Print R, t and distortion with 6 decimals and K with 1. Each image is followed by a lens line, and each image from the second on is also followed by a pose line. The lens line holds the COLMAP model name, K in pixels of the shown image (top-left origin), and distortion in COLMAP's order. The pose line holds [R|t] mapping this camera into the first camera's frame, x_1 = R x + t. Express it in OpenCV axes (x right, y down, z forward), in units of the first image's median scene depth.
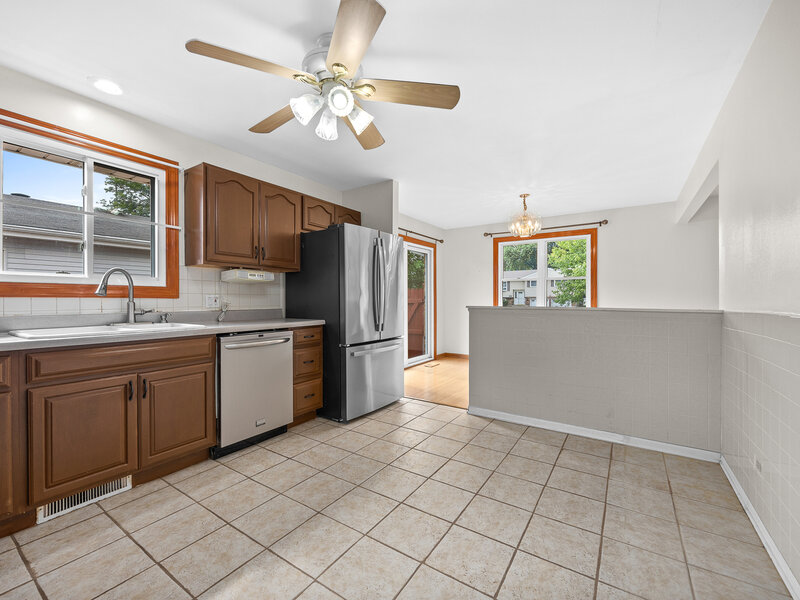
lens RADIAL K [[342.7, 0, 400.9], [0, 342.7, 297.0], [0, 0, 1]] dist [-0.006038, -0.000558]
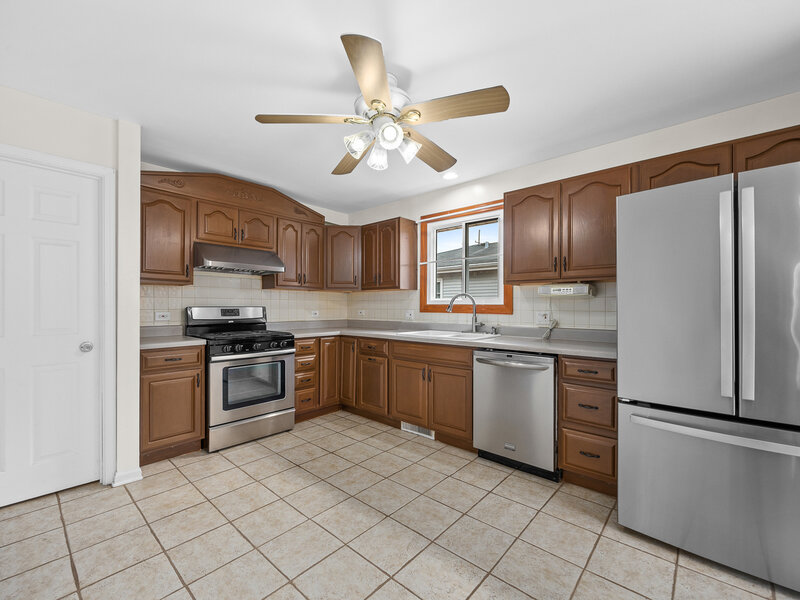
lens RADIAL K [[342.7, 0, 397.0], [0, 342.7, 303.7], [0, 0, 1]] dist [-0.006038, -0.000558]
pose [[-0.130236, -0.005978, -0.991465, 0.629046], [-0.005028, 0.999973, -0.005368, -0.027822], [0.991470, 0.004286, -0.130262, 0.878724]]
